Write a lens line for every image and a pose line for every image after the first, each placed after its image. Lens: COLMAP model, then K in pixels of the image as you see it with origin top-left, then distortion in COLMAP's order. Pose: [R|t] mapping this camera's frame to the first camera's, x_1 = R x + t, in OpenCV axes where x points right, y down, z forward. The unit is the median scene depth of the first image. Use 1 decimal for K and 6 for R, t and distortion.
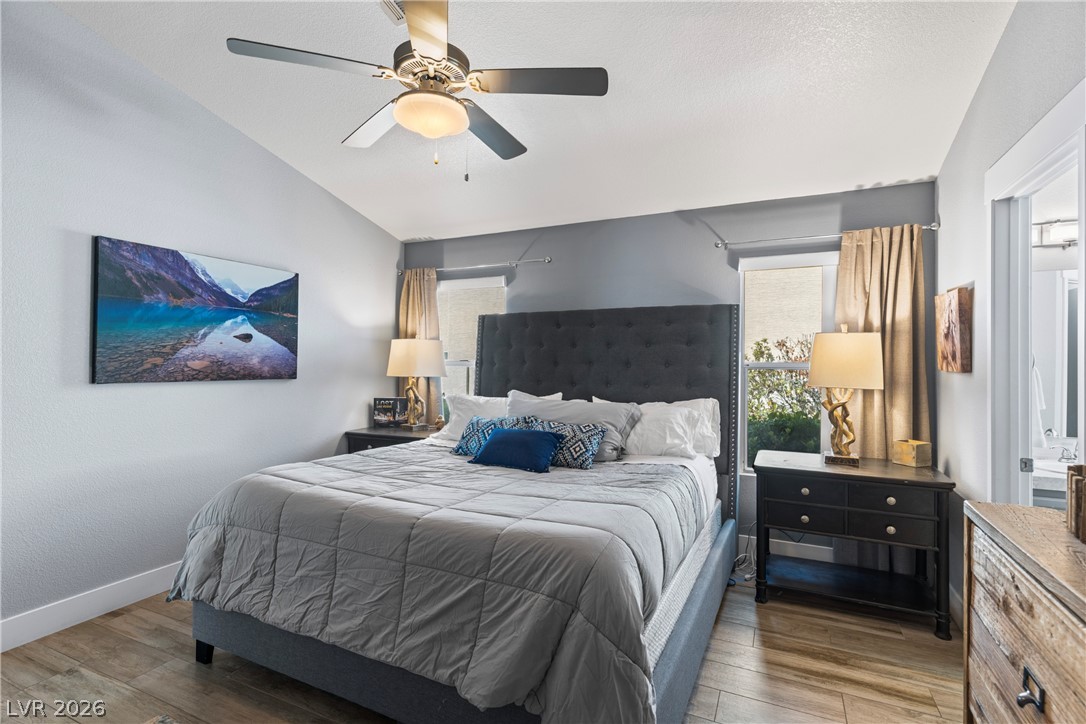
lens RADIAL K [[527.5, 0, 547.3], [0, 527.5, 360.6], [0, 0, 1]] dist [0.001677, 0.000930]
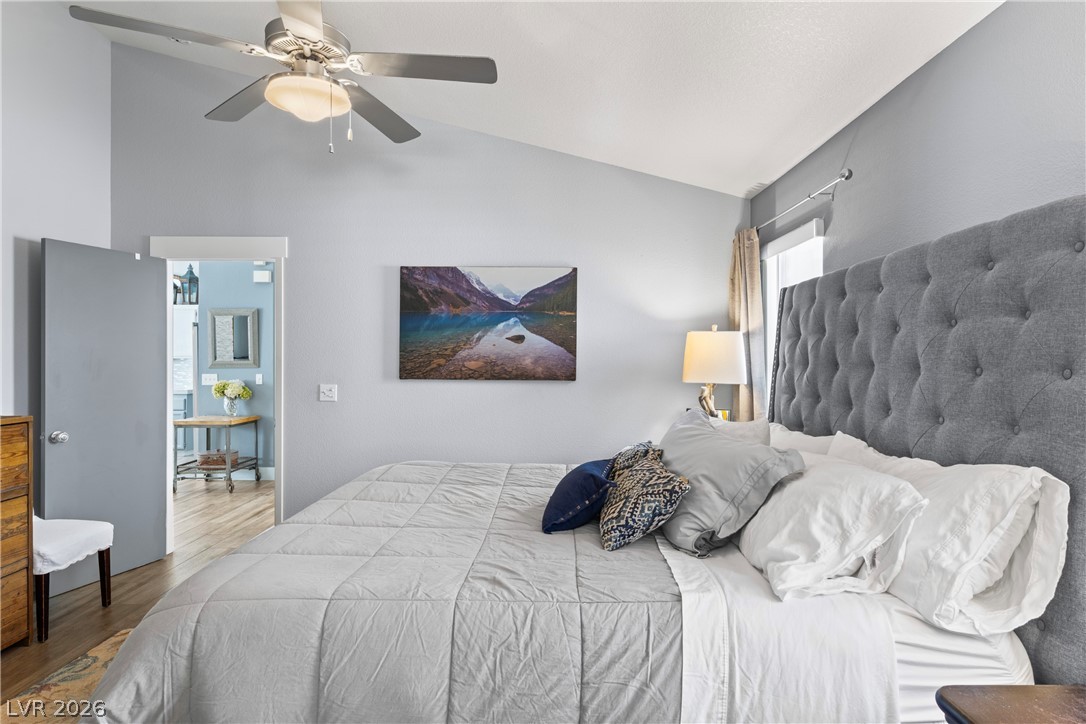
lens RADIAL K [[621.5, 0, 546.1], [0, 621.5, 362.3], [0, 0, 1]] dist [0.002565, 0.001286]
pose [[0.409213, -0.000273, -0.912439, 0.582541], [0.002211, 0.999997, 0.000692, 0.001486], [0.912436, -0.002301, 0.409213, 0.575683]]
